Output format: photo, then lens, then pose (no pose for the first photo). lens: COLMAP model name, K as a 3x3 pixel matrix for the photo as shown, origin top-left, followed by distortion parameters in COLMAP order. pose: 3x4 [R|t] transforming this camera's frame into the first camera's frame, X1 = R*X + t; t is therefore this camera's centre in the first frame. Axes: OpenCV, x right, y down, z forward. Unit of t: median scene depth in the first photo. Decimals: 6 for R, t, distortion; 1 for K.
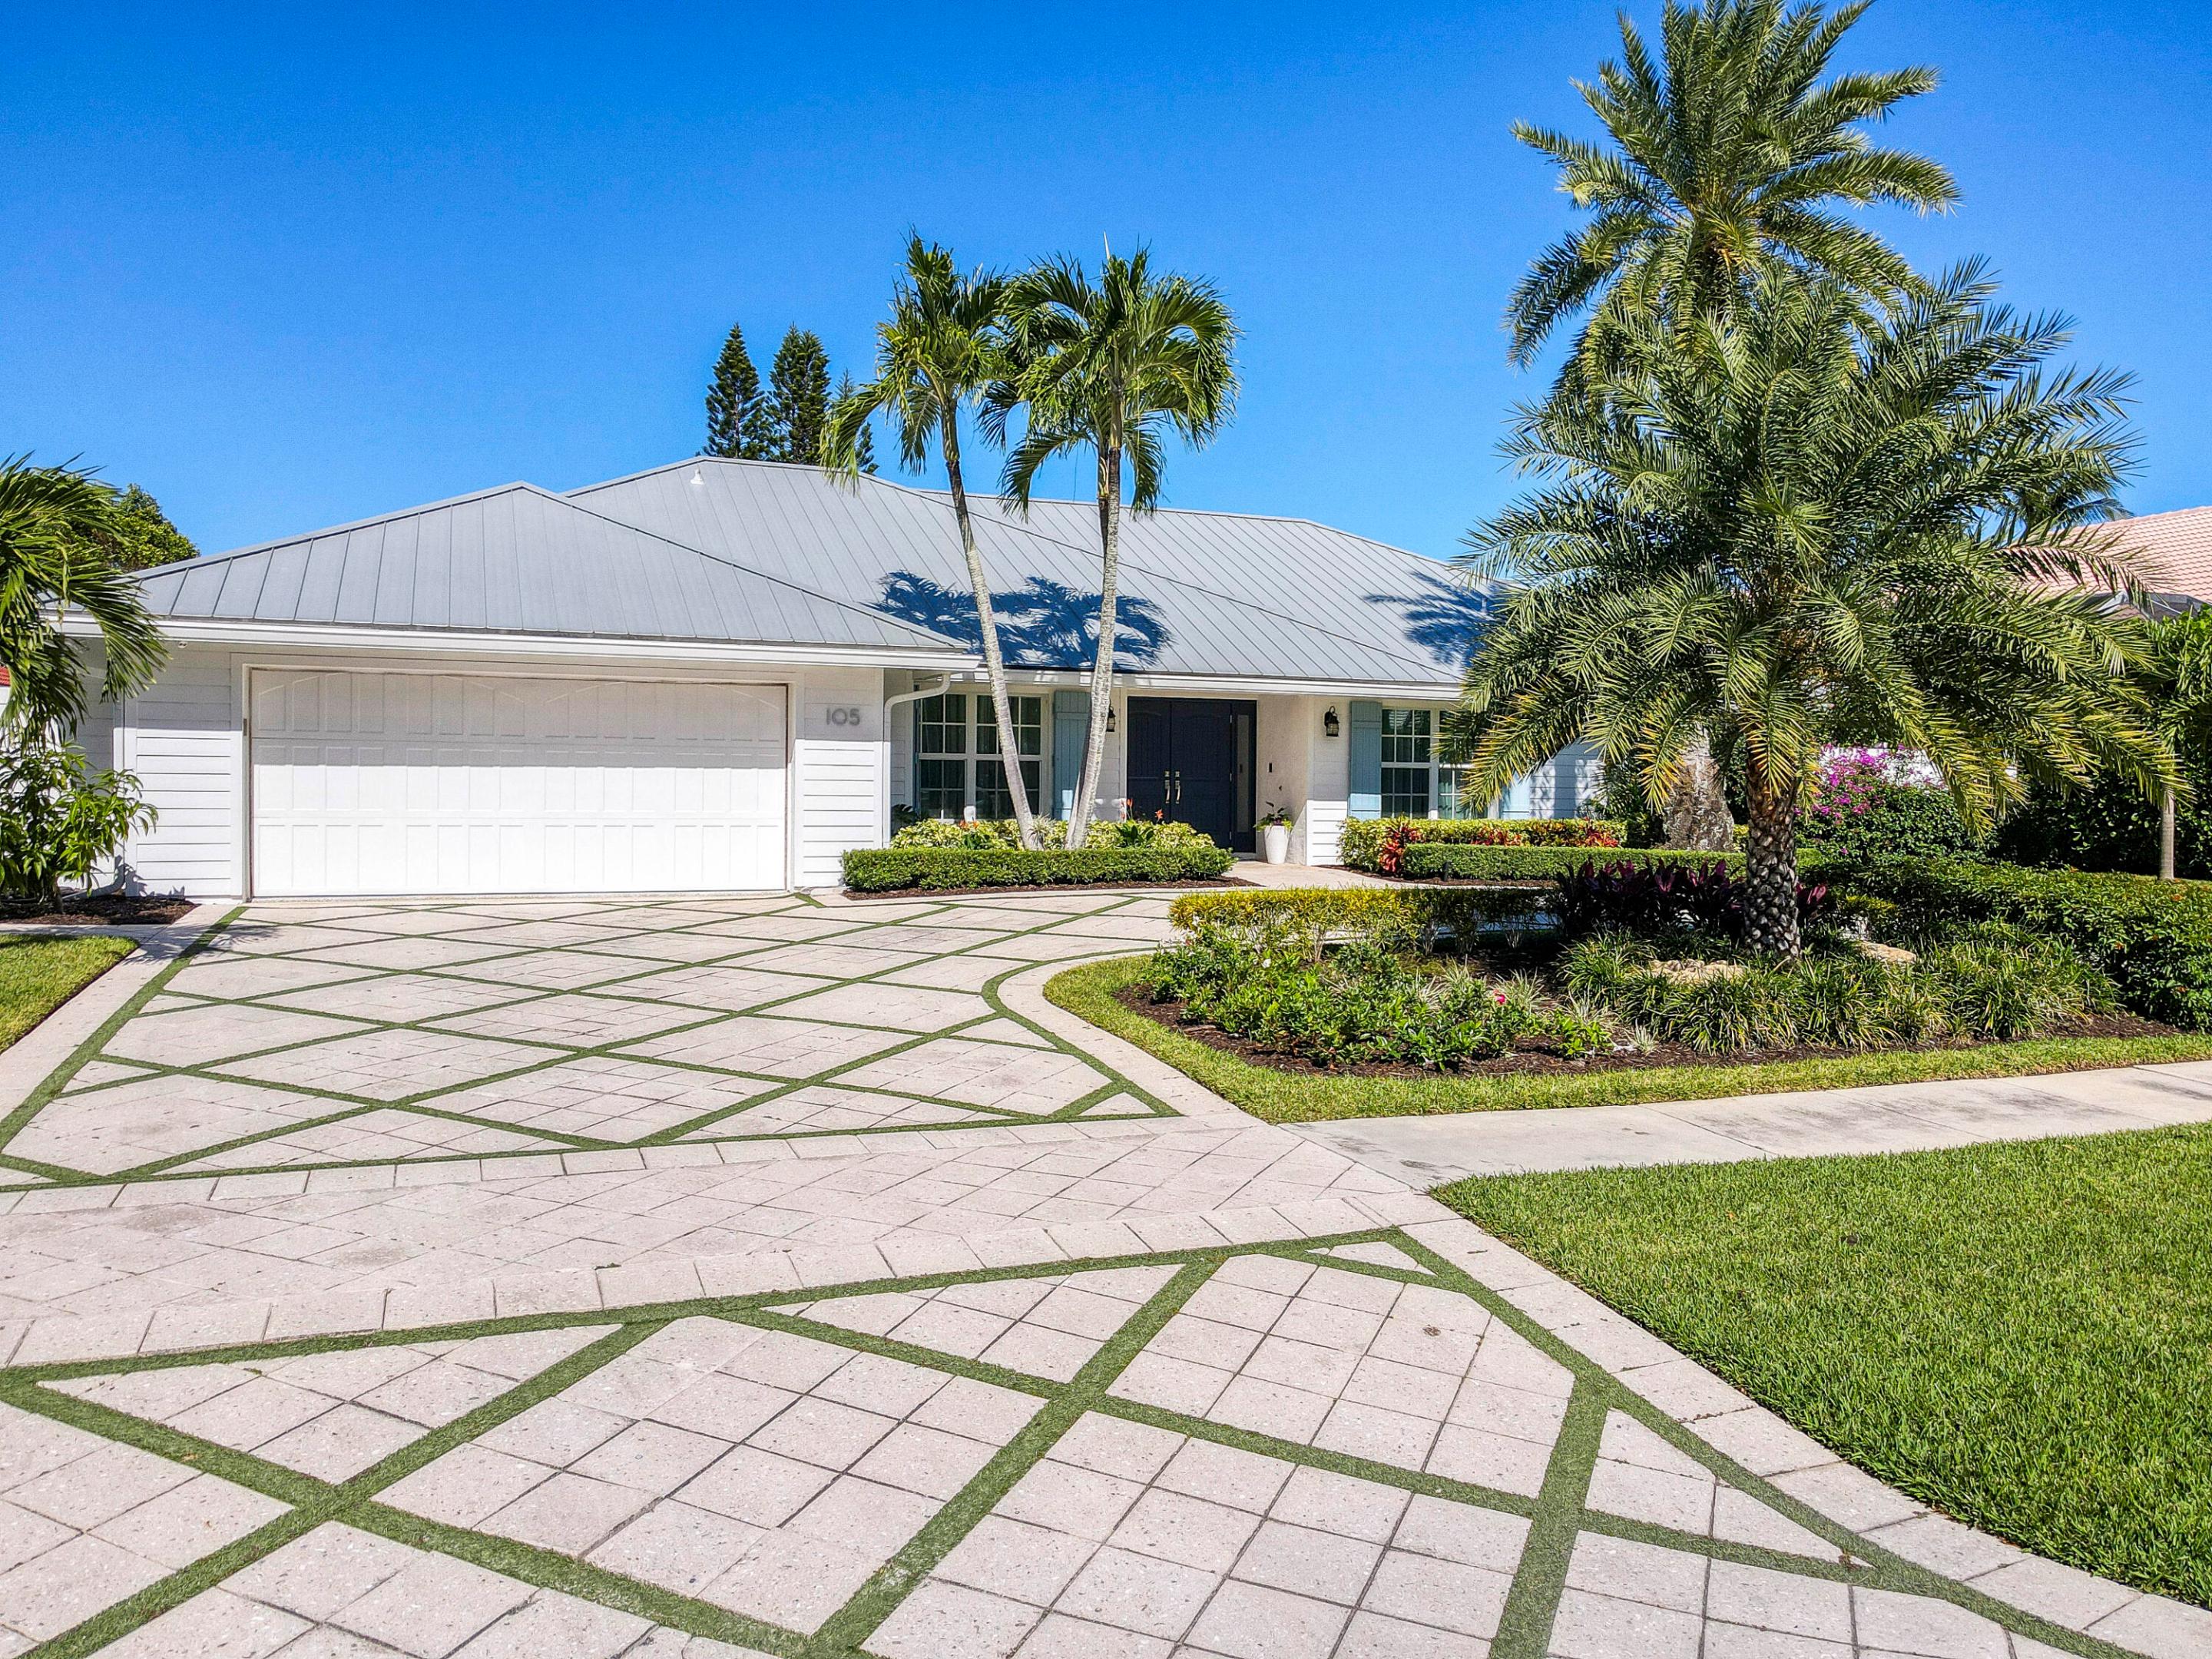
lens RADIAL K [[1602.2, 0, 1103.6], [0, 1602.2, 803.1], [0, 0, 1]] dist [0.016846, -0.004813]
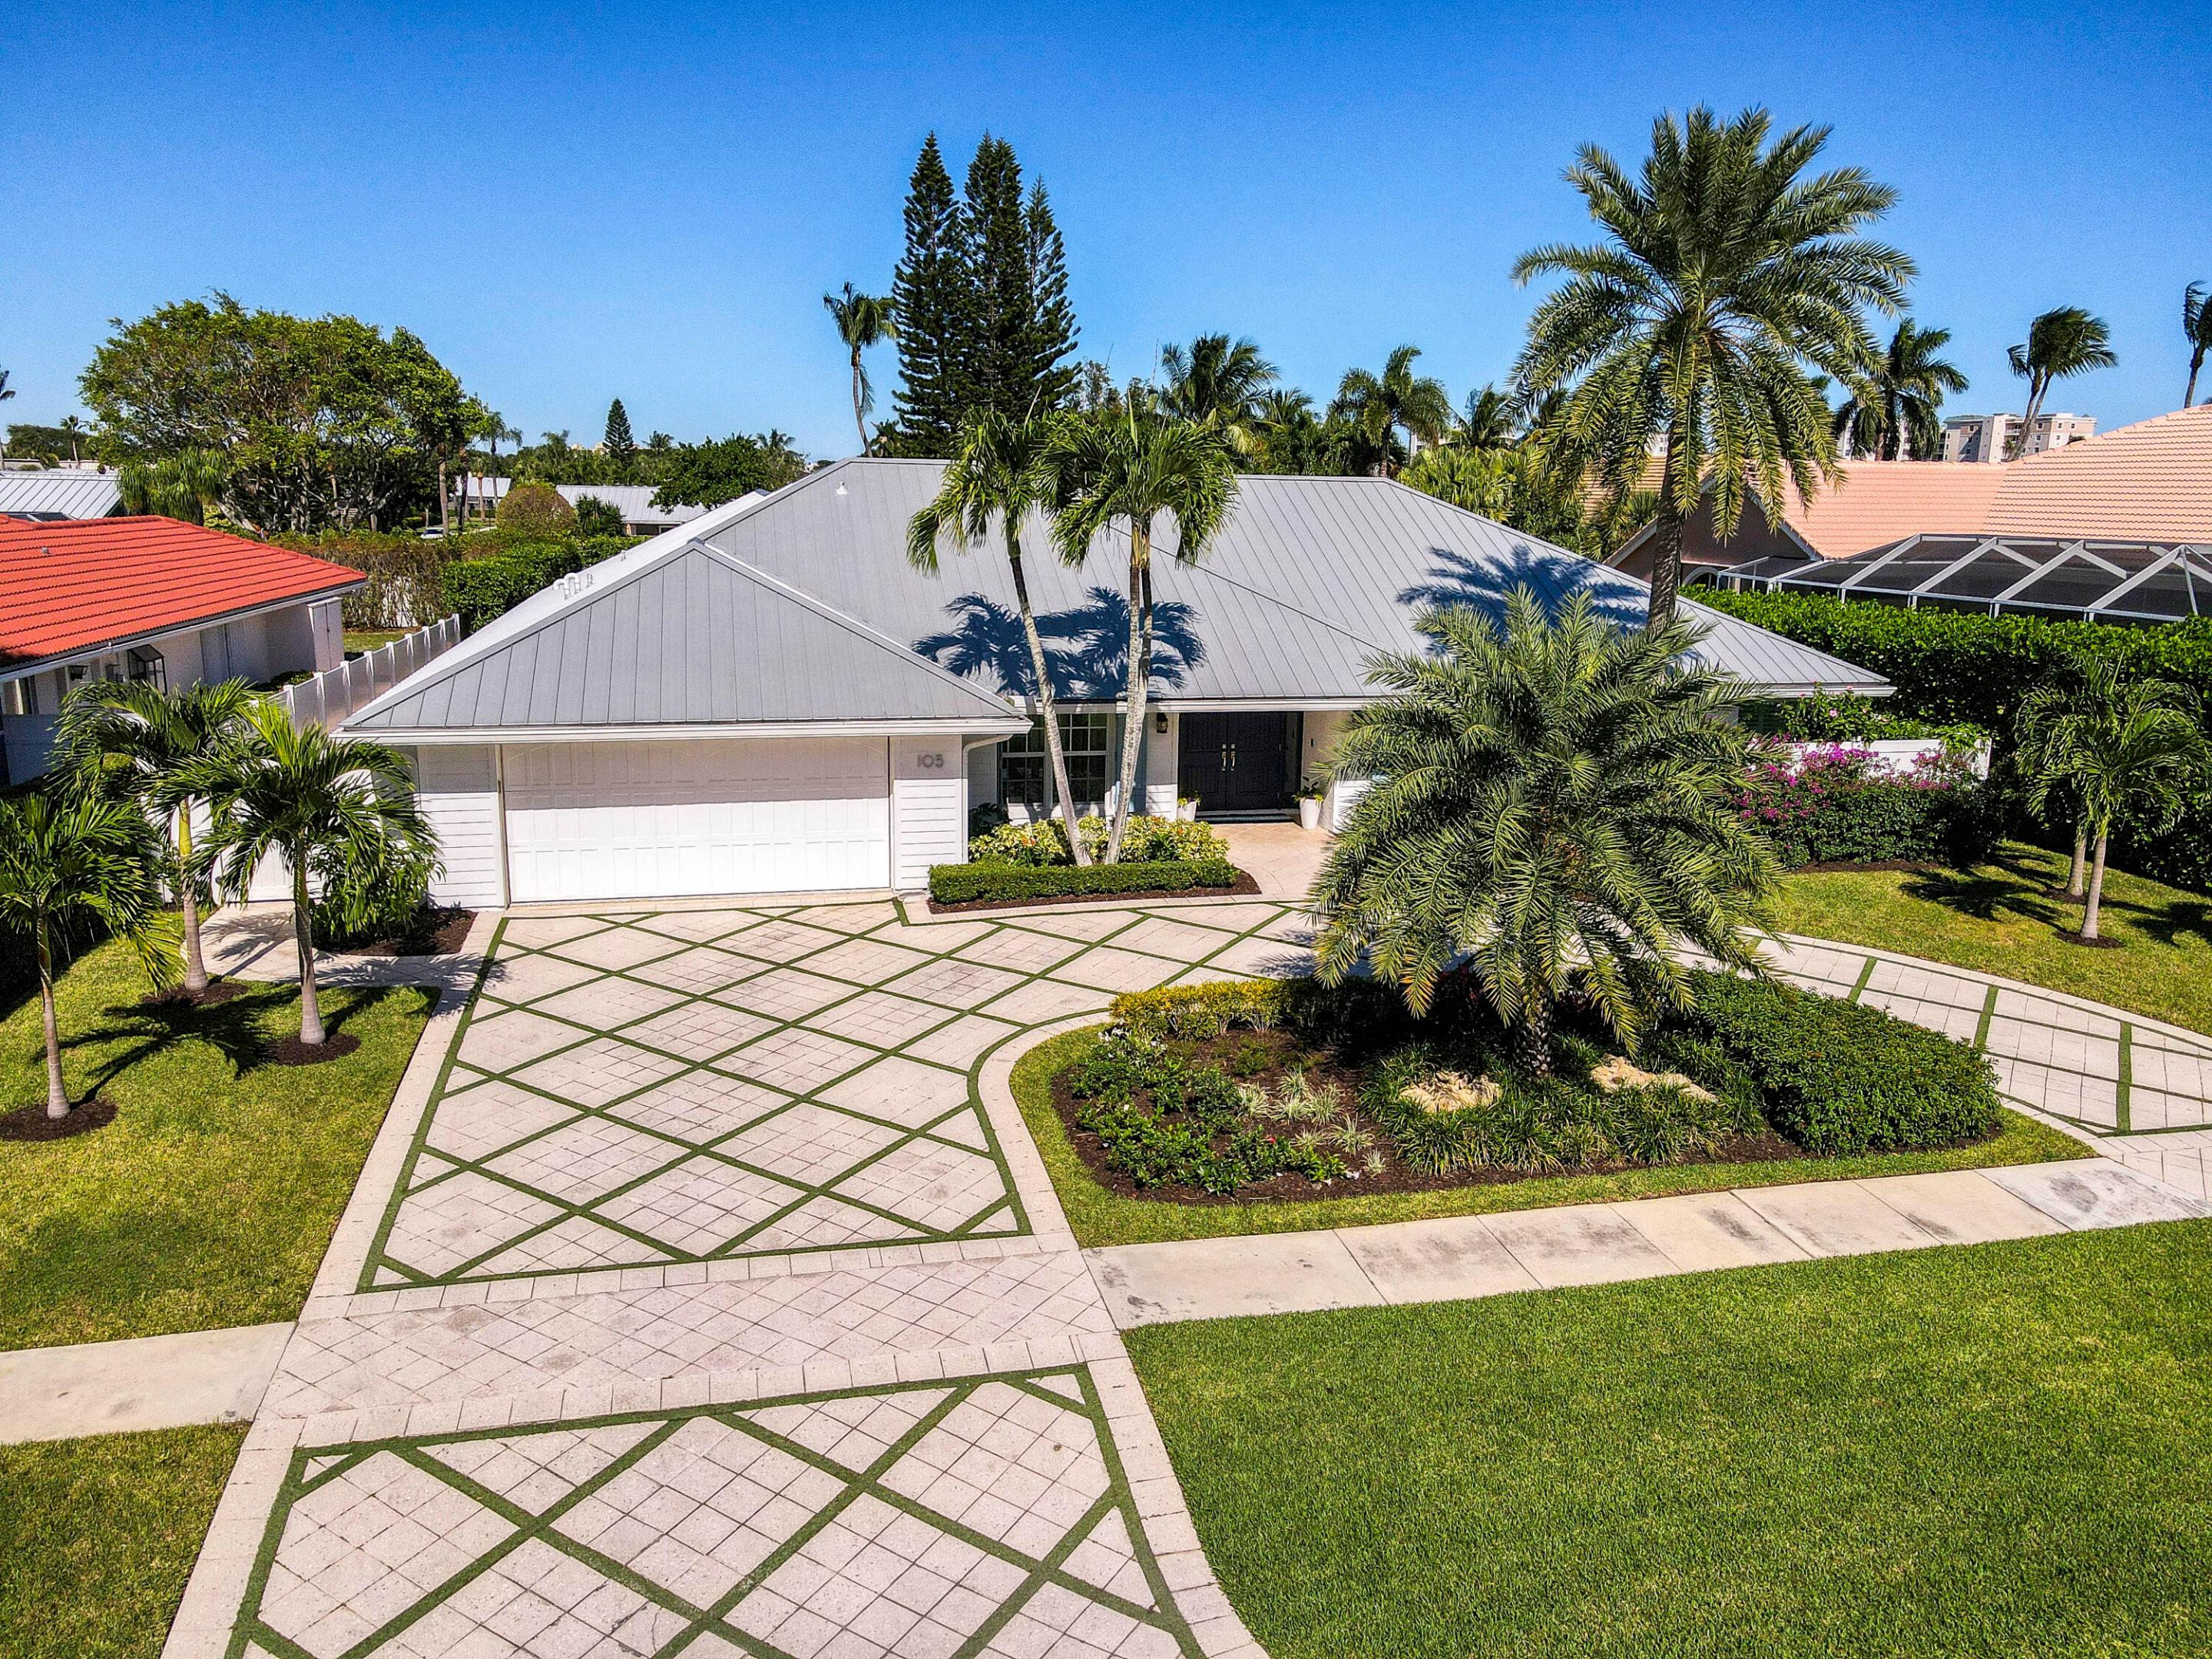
lens RADIAL K [[1575.8, 0, 1106.0], [0, 1575.8, 829.5], [0, 0, 1]] dist [0.015493, 0.001916]
pose [[0.990239, 0.039743, -0.133596, 0.331354], [-0.013495, 0.981321, 0.191902, -0.539478], [0.138727, -0.188225, 0.972279, -0.512096]]
